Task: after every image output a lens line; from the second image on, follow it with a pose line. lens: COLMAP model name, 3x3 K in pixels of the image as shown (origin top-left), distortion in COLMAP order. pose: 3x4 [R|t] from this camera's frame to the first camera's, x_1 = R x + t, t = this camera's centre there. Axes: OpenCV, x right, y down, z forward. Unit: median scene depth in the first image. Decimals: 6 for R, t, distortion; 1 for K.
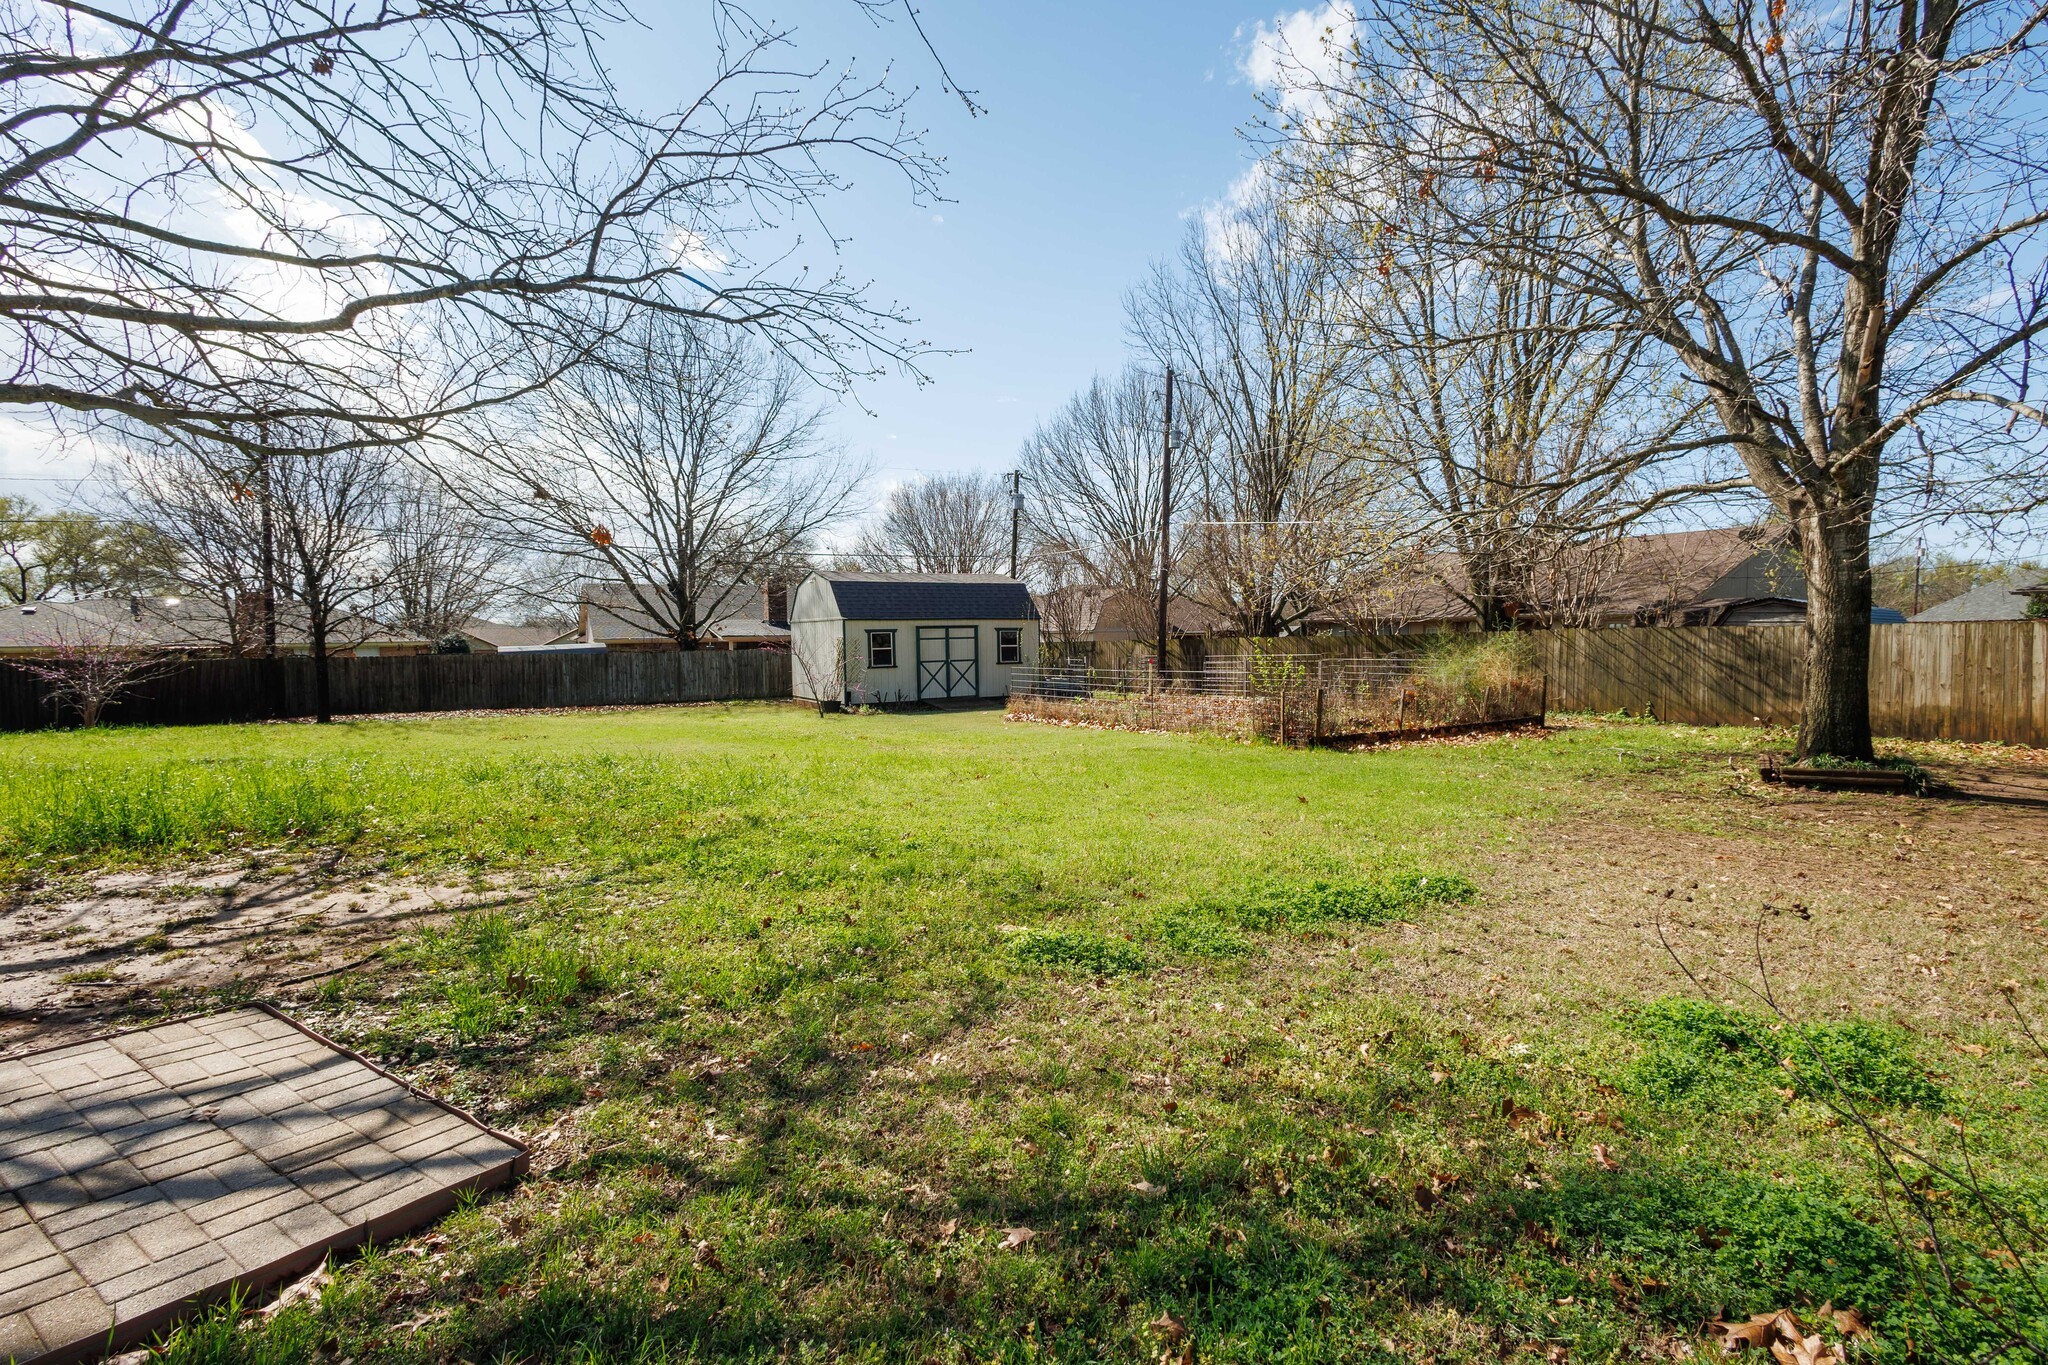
lens RADIAL K [[949.8, 0, 1024.0], [0, 949.8, 682.5], [0, 0, 1]] dist [0.001603, 0.000216]
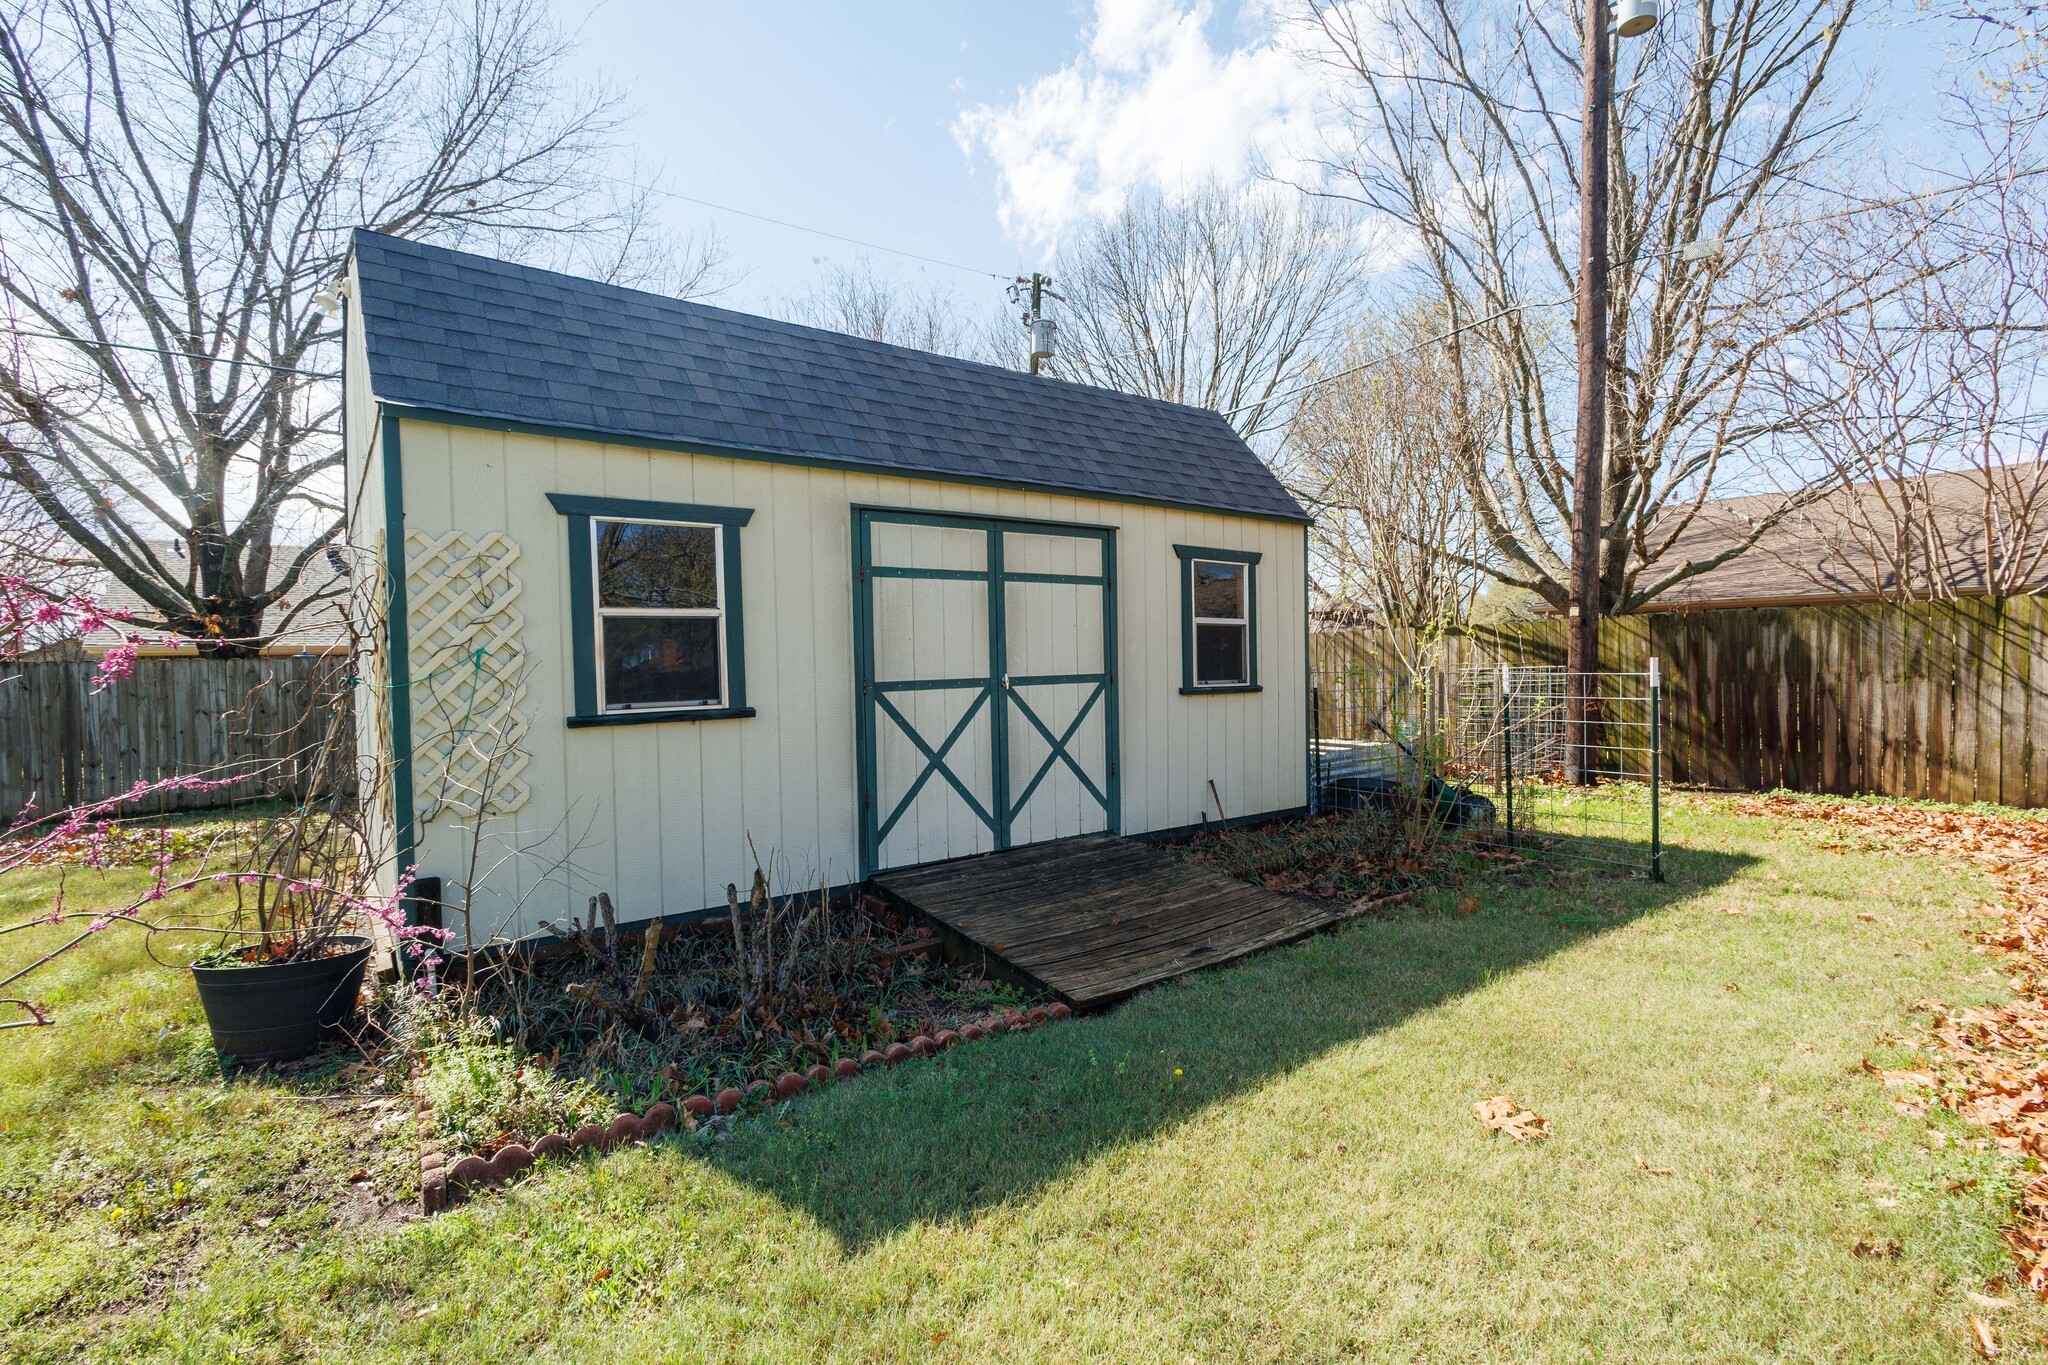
lens RADIAL K [[949.8, 0, 1024.0], [0, 949.8, 682.5], [0, 0, 1]] dist [0.001603, 0.000216]
pose [[0.993384, -0.005934, 0.114689, -0.098476], [0.008658, 0.999692, -0.023263, -0.017425], [-0.114516, 0.024102, 0.993129, 0.781238]]
